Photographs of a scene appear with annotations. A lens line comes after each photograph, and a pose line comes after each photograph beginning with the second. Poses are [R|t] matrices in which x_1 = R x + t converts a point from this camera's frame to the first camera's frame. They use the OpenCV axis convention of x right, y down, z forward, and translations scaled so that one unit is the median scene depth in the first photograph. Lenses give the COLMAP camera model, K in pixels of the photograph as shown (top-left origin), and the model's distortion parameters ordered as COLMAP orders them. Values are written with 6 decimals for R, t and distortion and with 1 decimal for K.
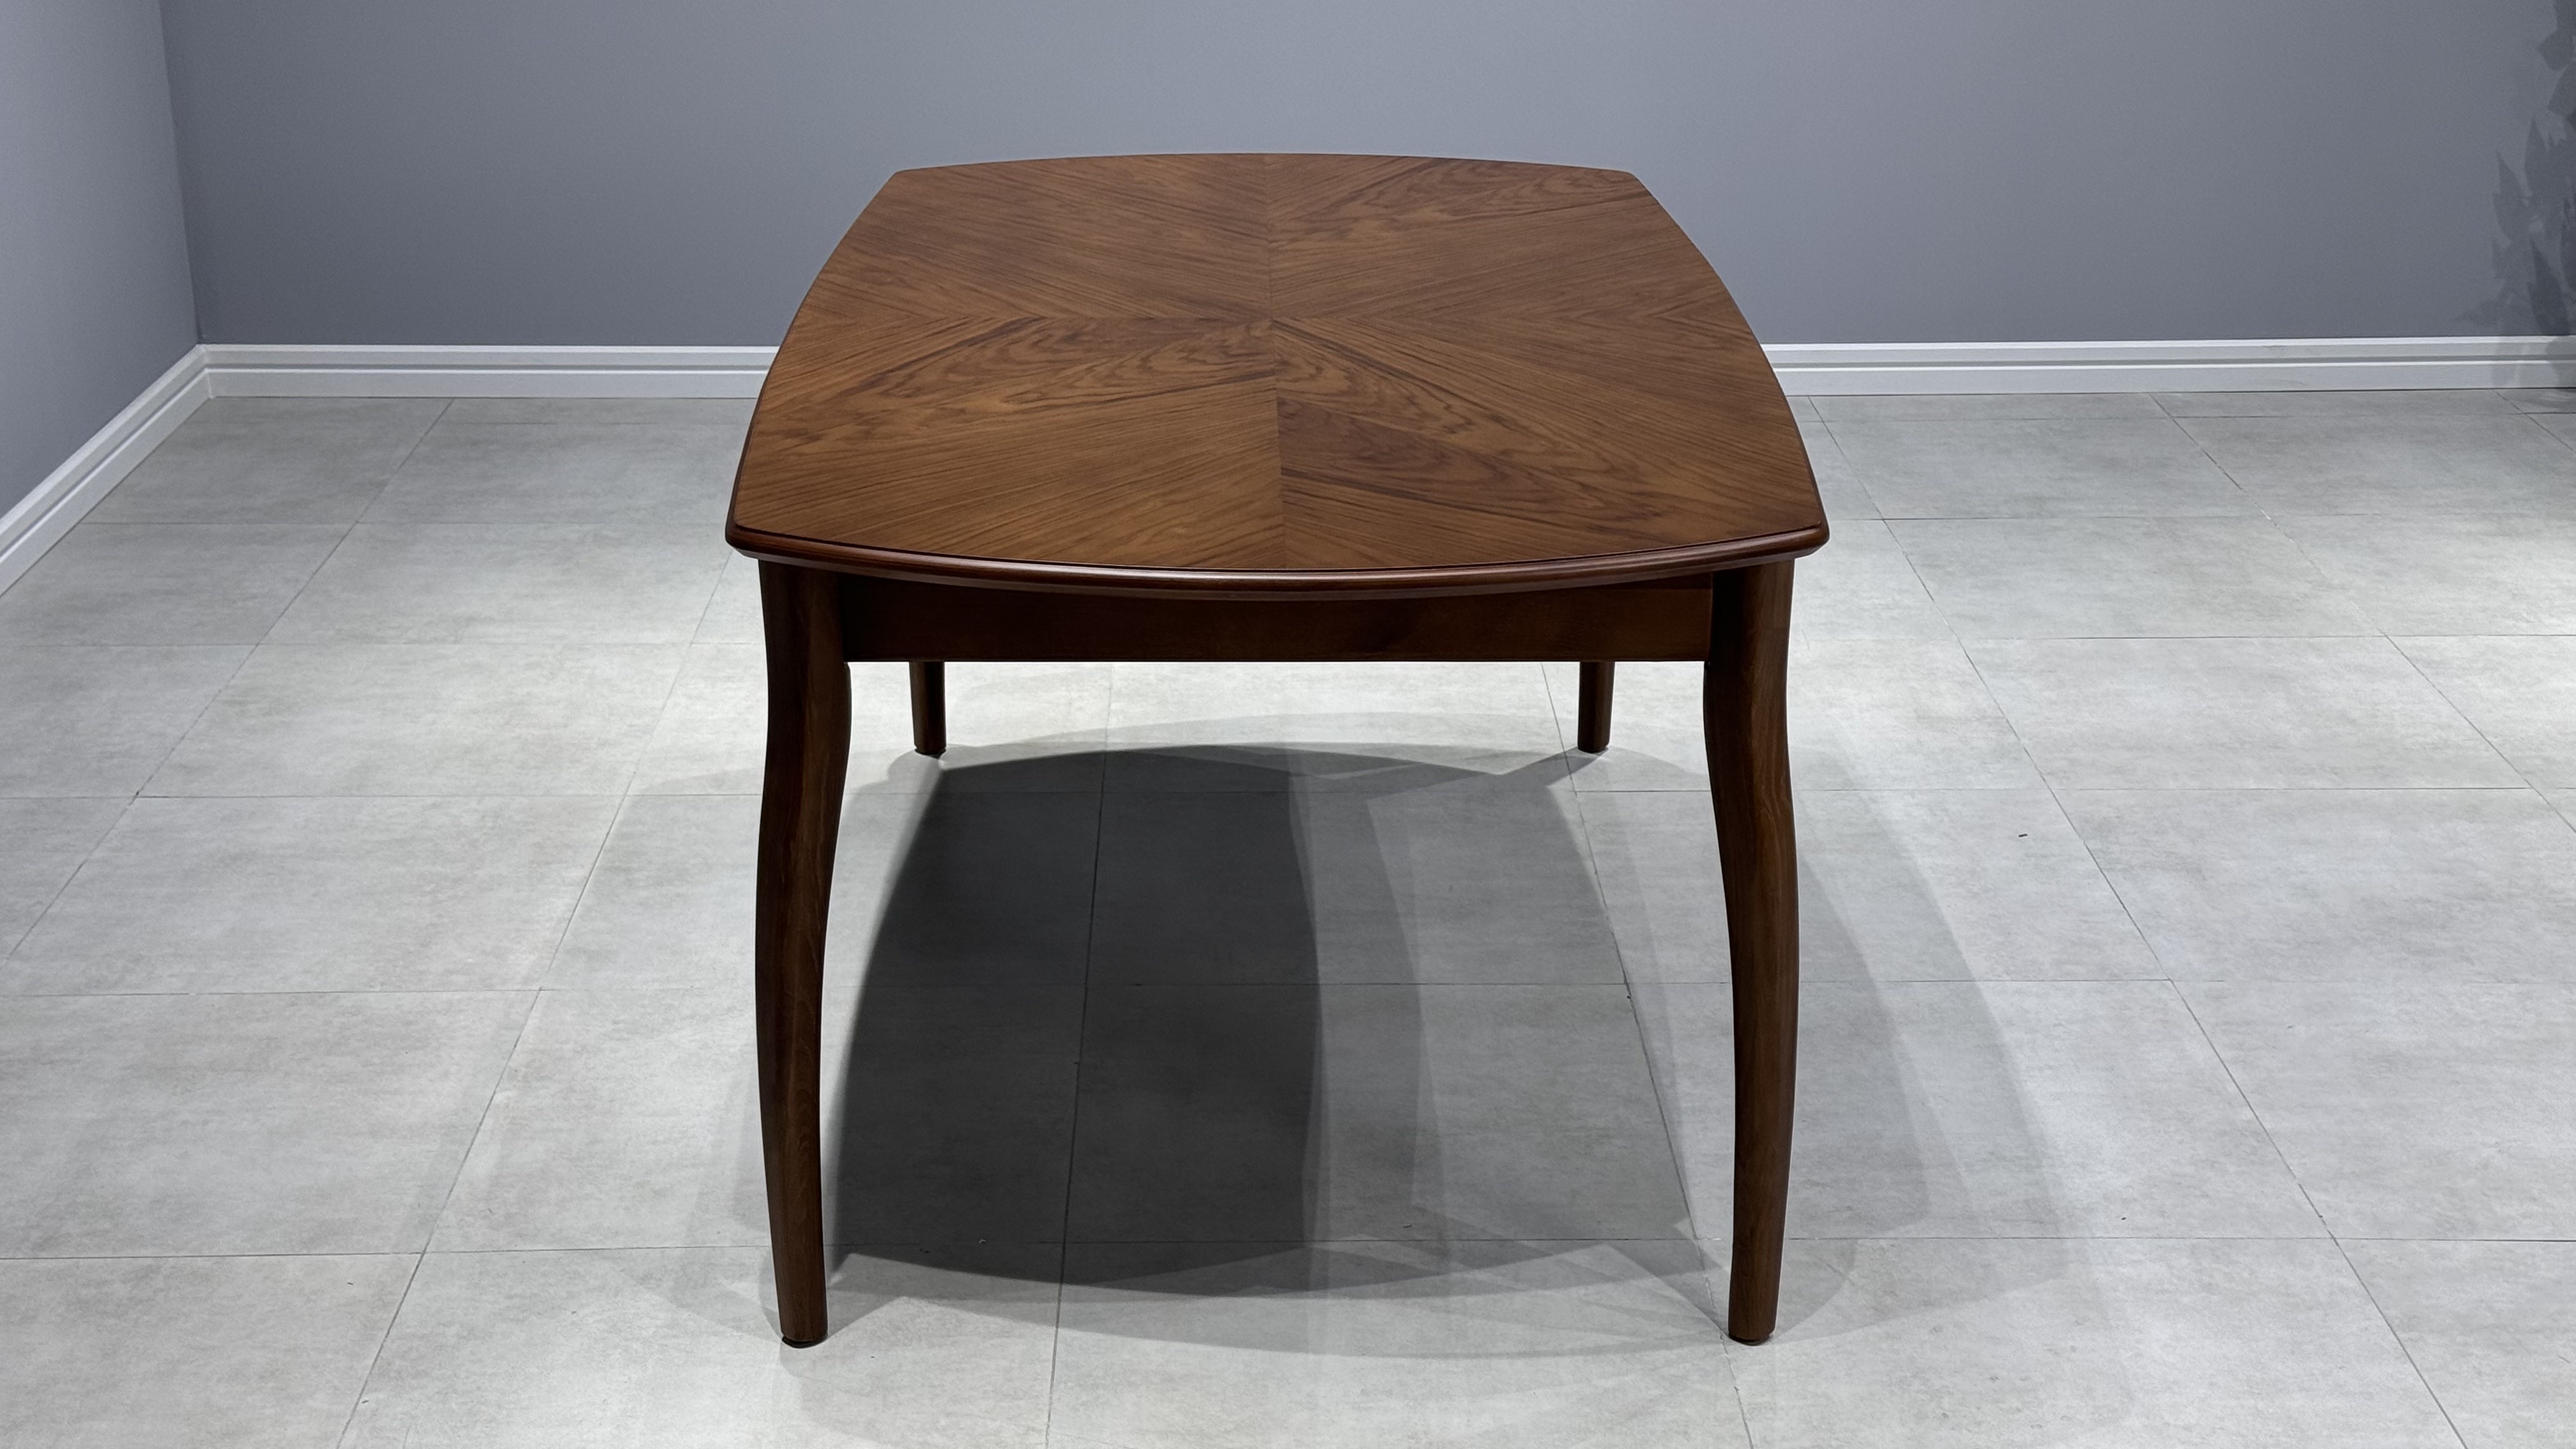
lens RADIAL K [[3577.8, 0, 1274.5], [0, 3577.8, 732.0], [0, 0, 1]] dist [0.195263, -0.415521]
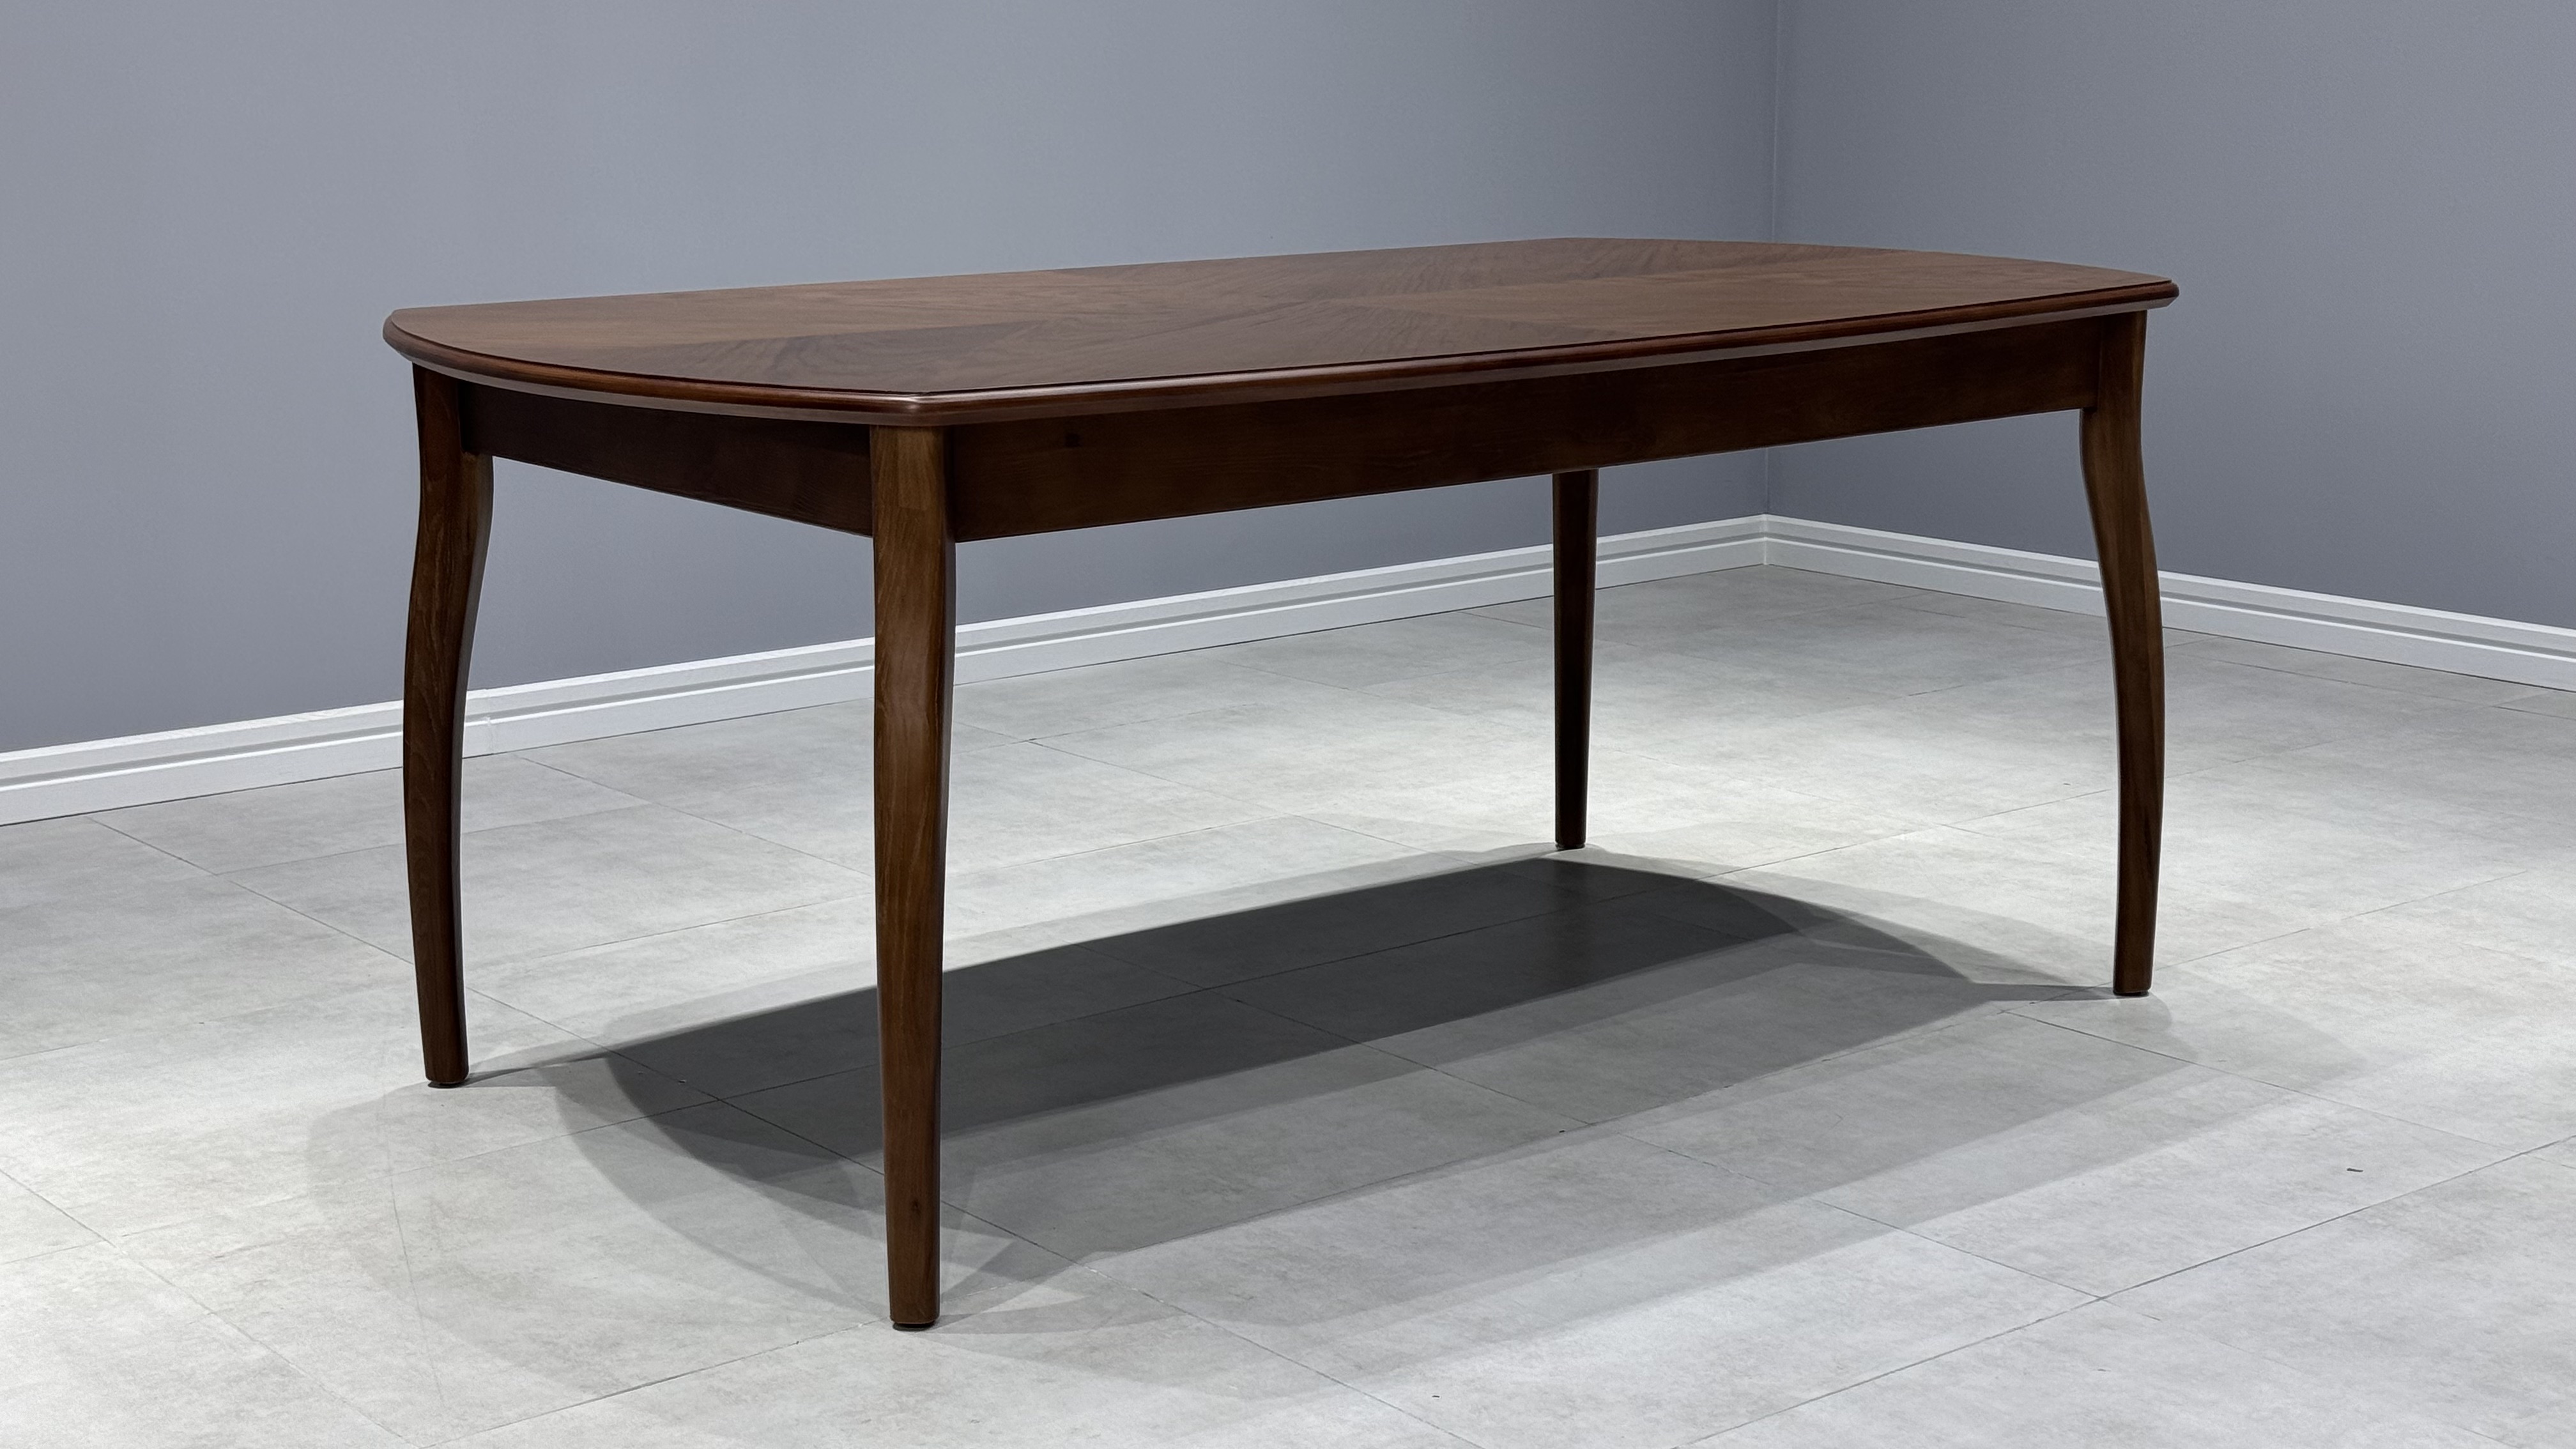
lens RADIAL K [[3583.1, 0, 1296.2], [0, 3583.1, 729.7], [0, 0, 1]] dist [0.177261, -0.301056]
pose [[0.618622, 0.155936, -0.770059, 0.707238], [-0.262780, 0.964727, -0.015747, 0.011442], [0.740441, 0.212098, 0.637778, 0.383963]]
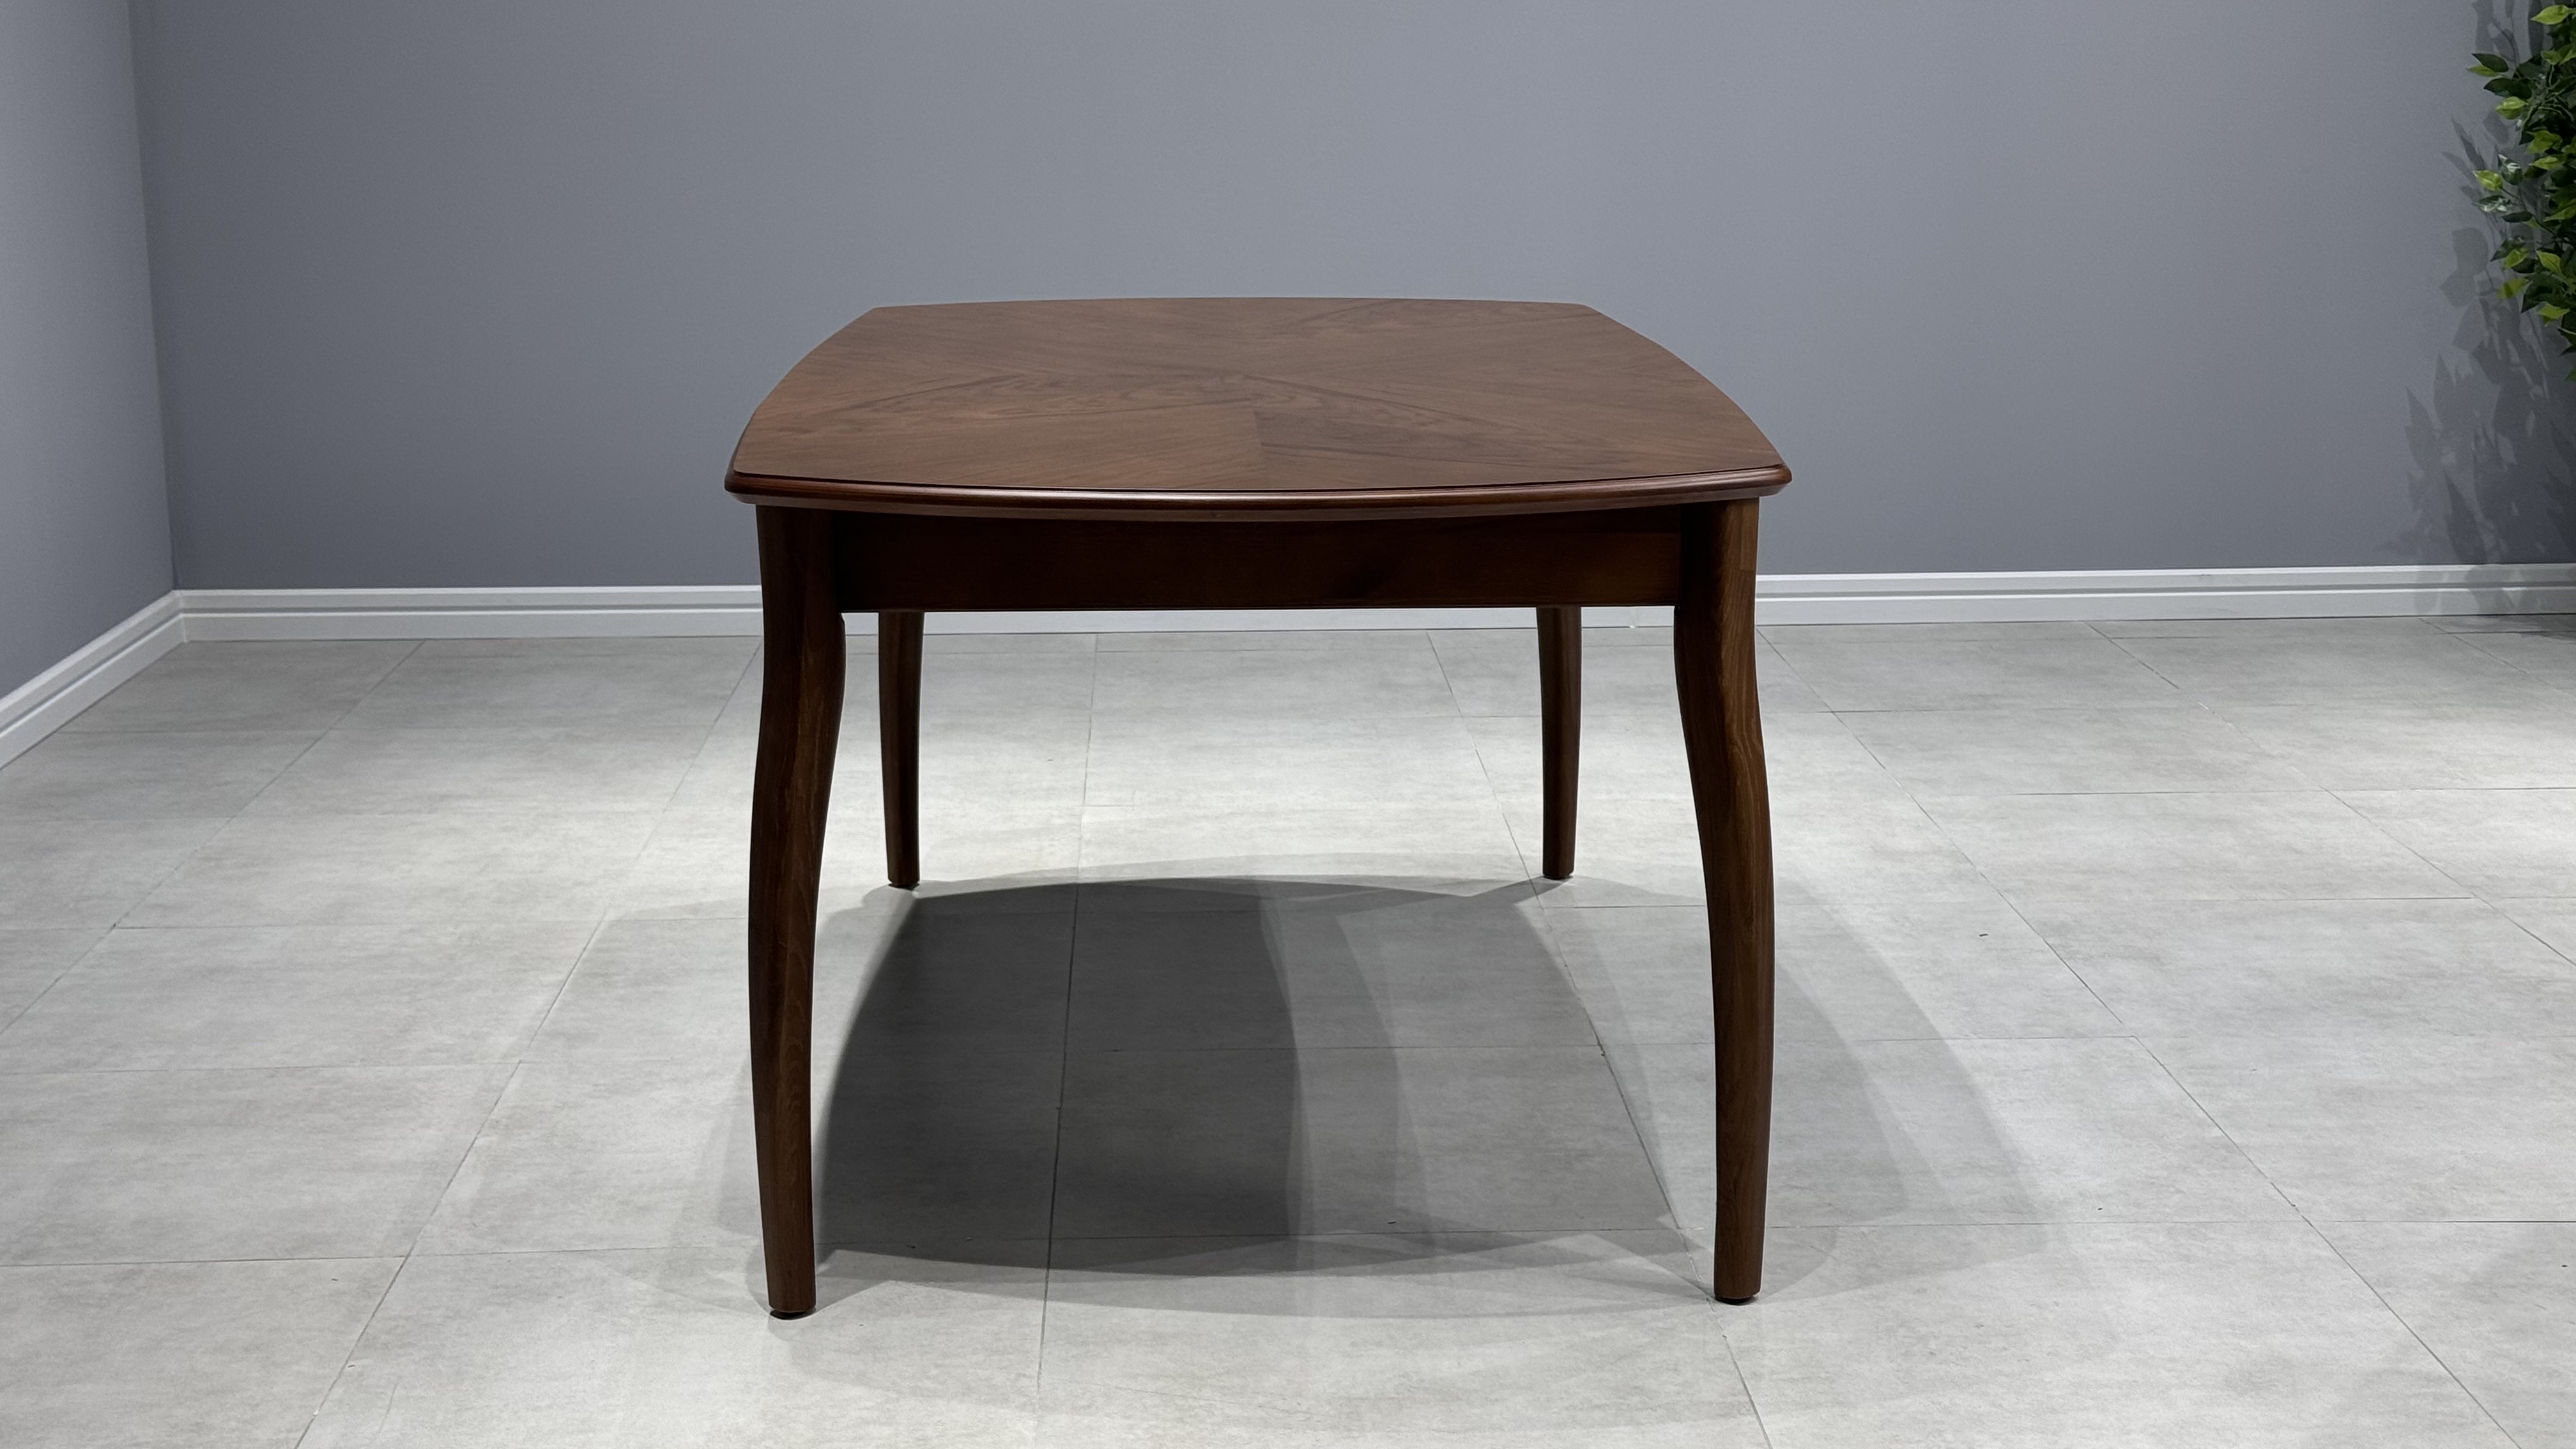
lens RADIAL K [[3583.0, 0, 1282.4], [0, 3583.0, 725.6], [0, 0, 1]] dist [0.181748, -0.335748]
pose [[0.999759, -0.009616, 0.019742, -0.010525], [0.012250, 0.990361, -0.137967, 0.120678], [-0.018225, 0.138176, 0.990240, -0.012646]]
